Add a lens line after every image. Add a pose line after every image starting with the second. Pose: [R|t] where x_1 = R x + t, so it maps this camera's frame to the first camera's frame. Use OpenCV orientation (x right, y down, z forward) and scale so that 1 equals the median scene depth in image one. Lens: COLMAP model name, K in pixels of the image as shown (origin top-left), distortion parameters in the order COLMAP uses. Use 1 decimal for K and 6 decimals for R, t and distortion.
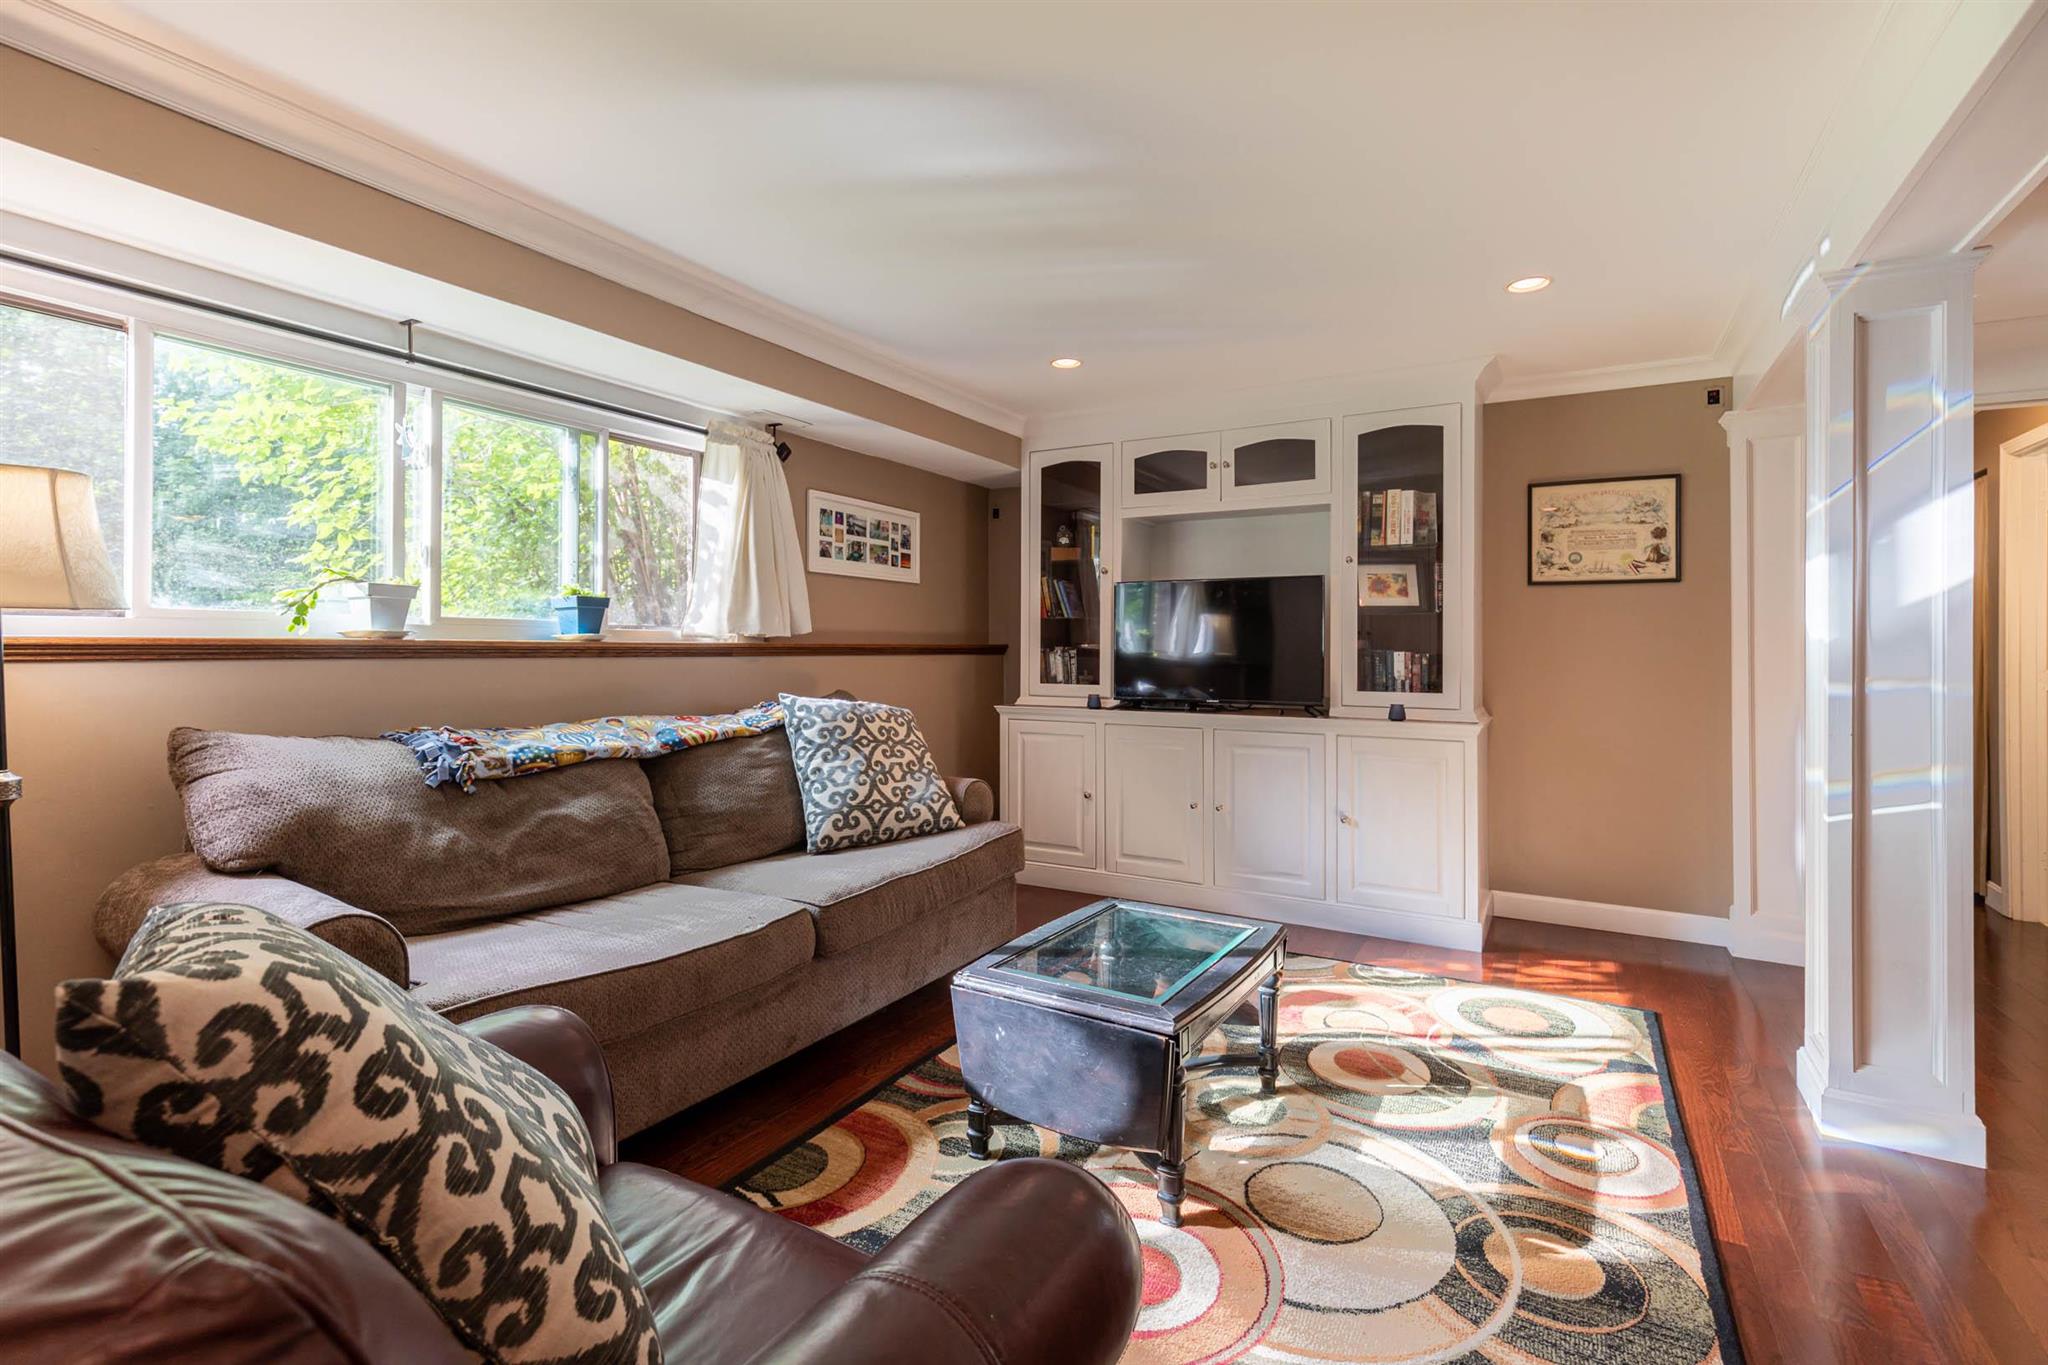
lens RADIAL K [[952.5, 0, 1013.7], [0, 952.5, 638.1], [0, 0, 1]] dist [0.012476, -0.002227]
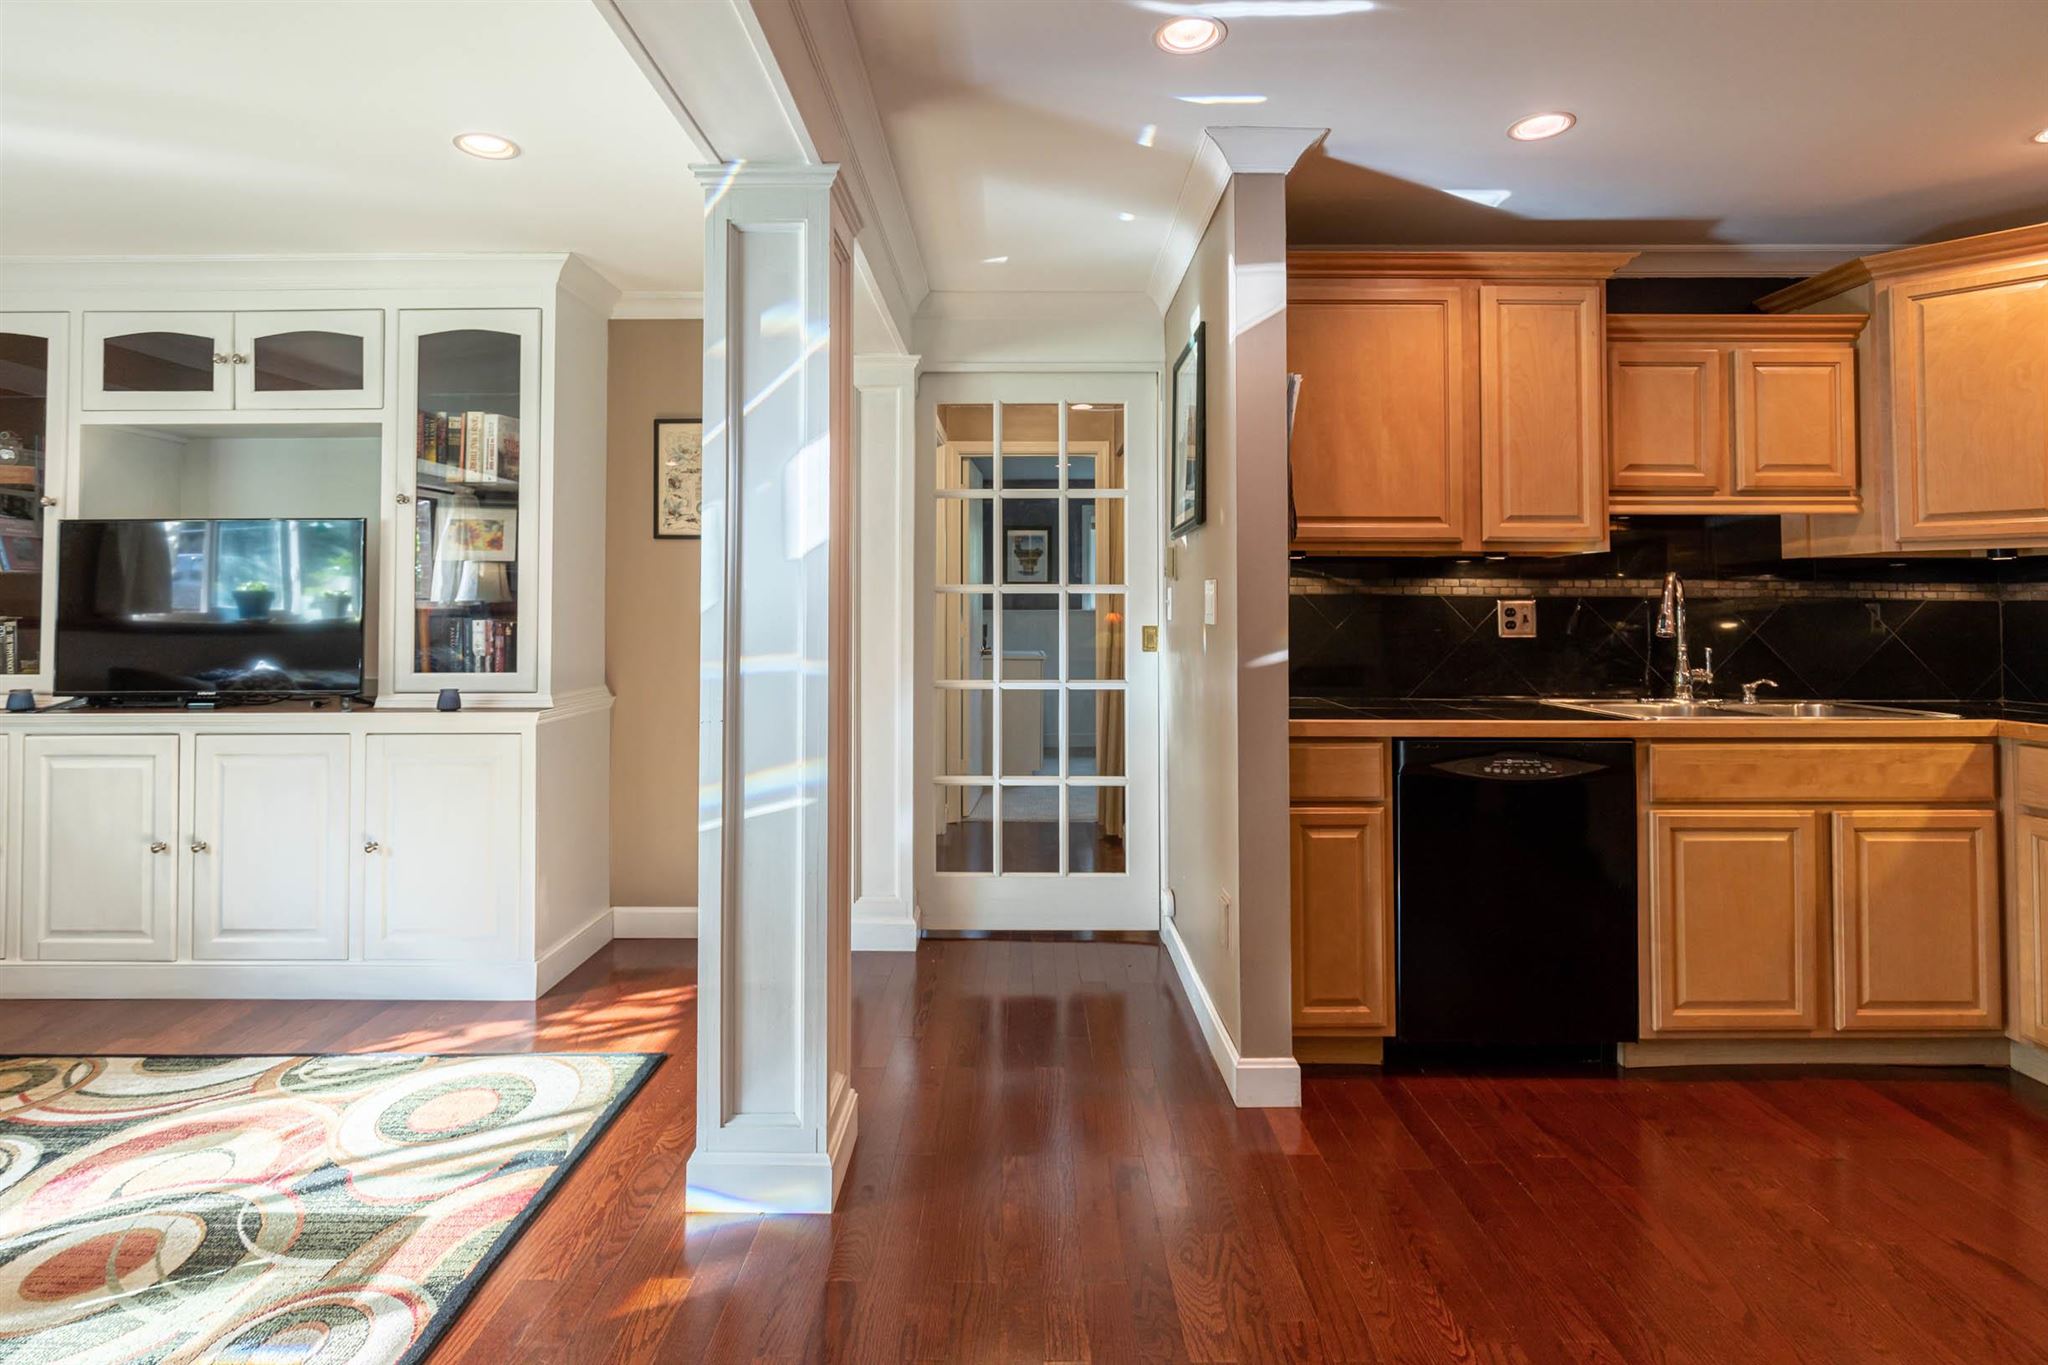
lens RADIAL K [[1043.8, 0, 1005.1], [0, 1043.8, 581.0], [0, 0, 1]] dist [-0.005439, 0.002445]
pose [[0.872629, 0.005815, 0.488349, 0.462583], [0.001520, 0.999892, -0.014623, -0.005602], [-0.488381, 0.013503, 0.872526, 0.062596]]
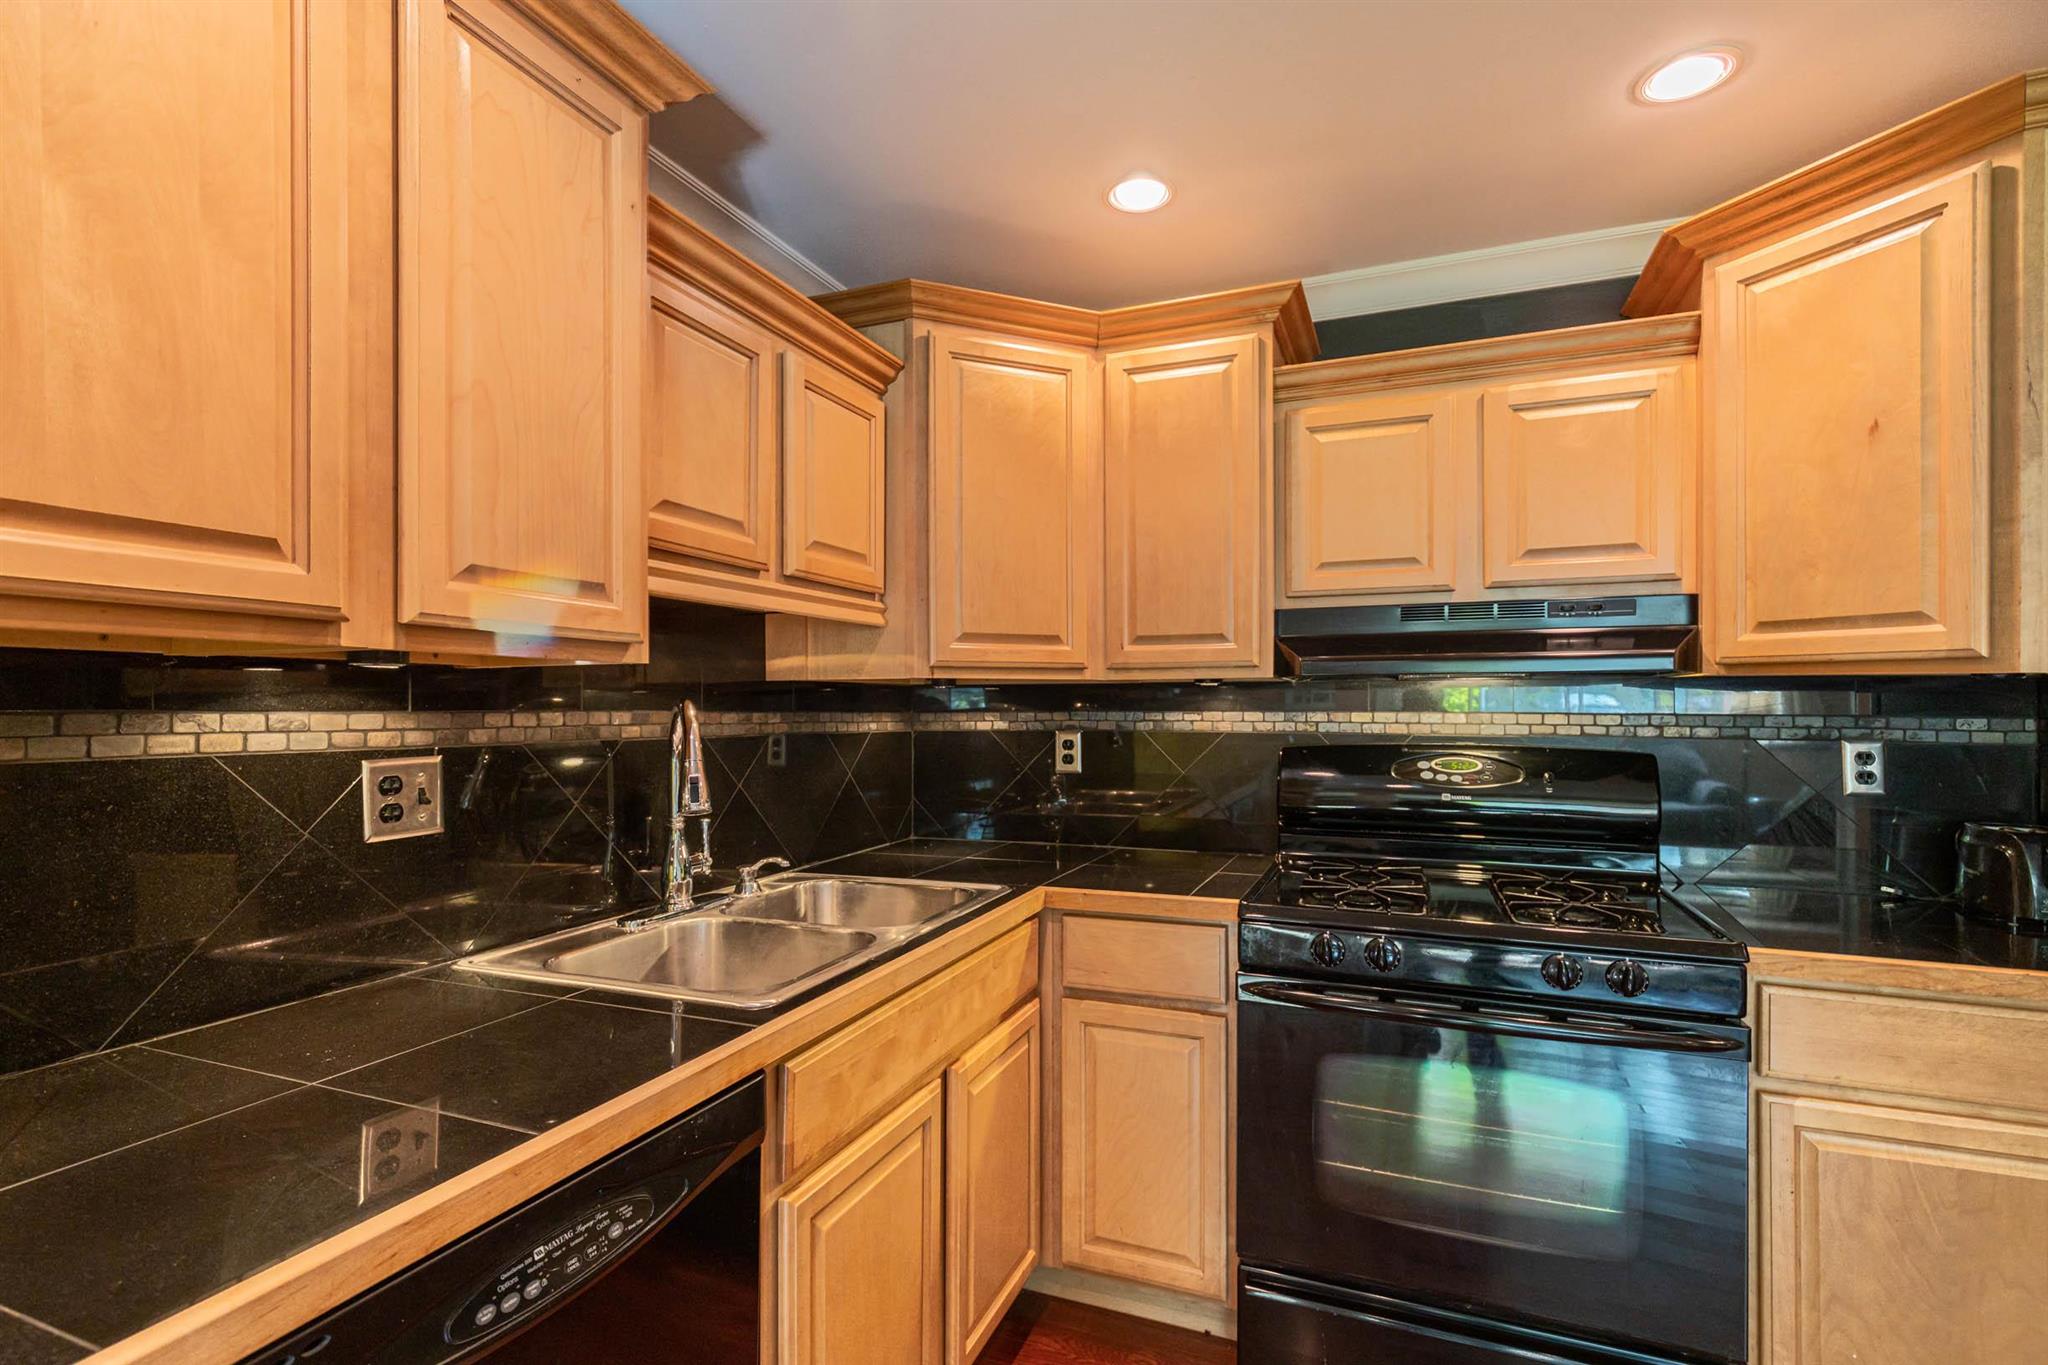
lens RADIAL K [[952.5, 0, 1035.9], [0, 952.5, 704.2], [0, 0, 1]] dist [0.012476, -0.002227]
pose [[-0.140818, -0.007726, 0.990005, 0.935668], [-0.008705, 0.999941, 0.006565, -0.031090], [-0.989997, -0.007693, -0.140877, 0.495093]]
